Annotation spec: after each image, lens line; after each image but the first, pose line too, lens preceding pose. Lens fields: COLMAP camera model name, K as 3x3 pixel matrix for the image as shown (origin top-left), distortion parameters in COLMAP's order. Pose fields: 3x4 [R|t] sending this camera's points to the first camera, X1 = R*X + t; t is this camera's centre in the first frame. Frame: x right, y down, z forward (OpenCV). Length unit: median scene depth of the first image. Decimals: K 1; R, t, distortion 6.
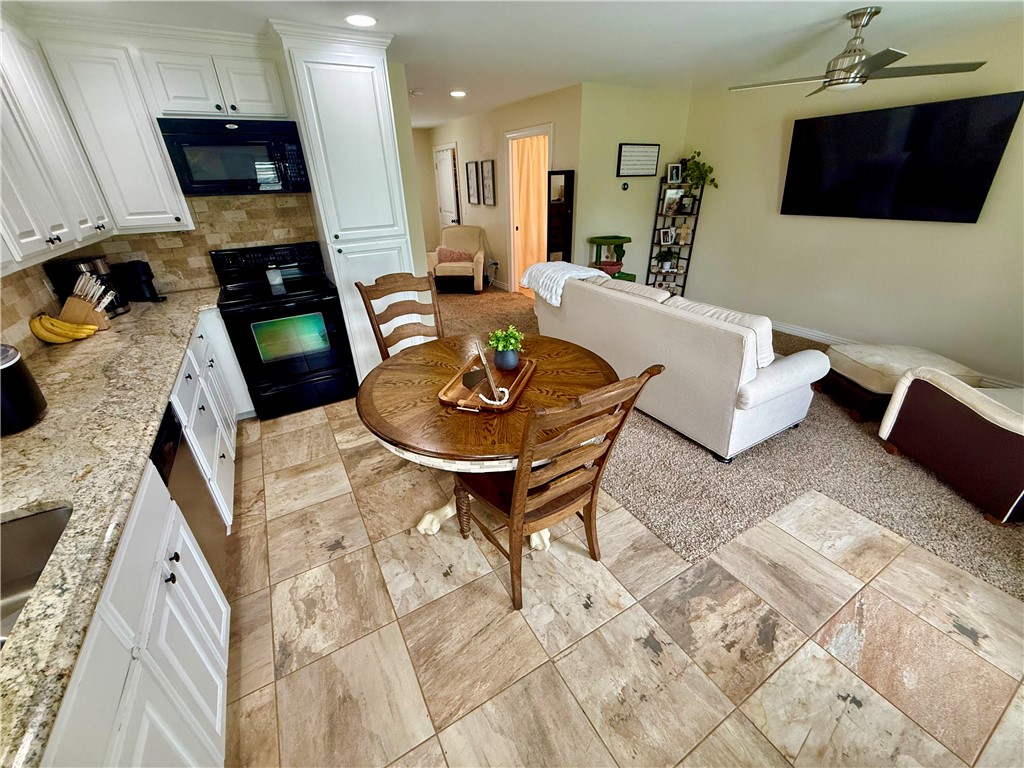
lens RADIAL K [[408.3, 0, 510.9], [0, 408.3, 382.3], [0, 0, 1]] dist [0.000717, -0.000373]
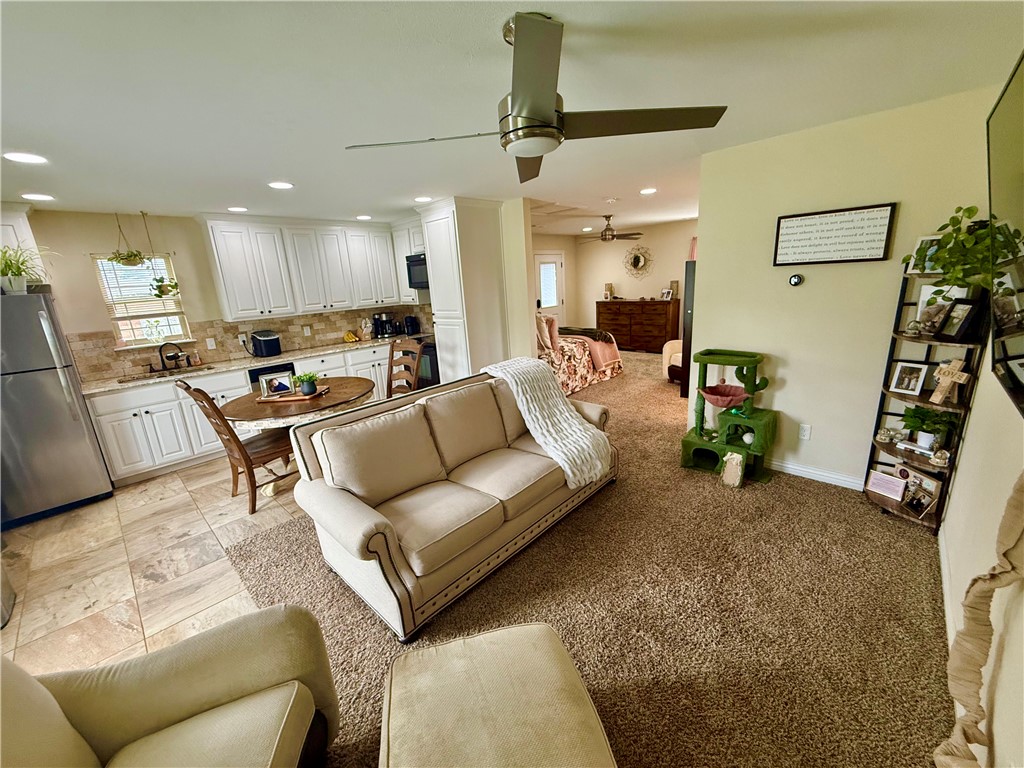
lens RADIAL K [[408.3, 0, 509.6], [0, 408.3, 382.4], [0, 0, 1]] dist [0.000717, -0.000373]
pose [[0.282970, 0.245183, -0.927261, 2.012041], [-0.381158, 0.915902, 0.125863, -0.686705], [0.880140, 0.317818, 0.352627, 1.246095]]
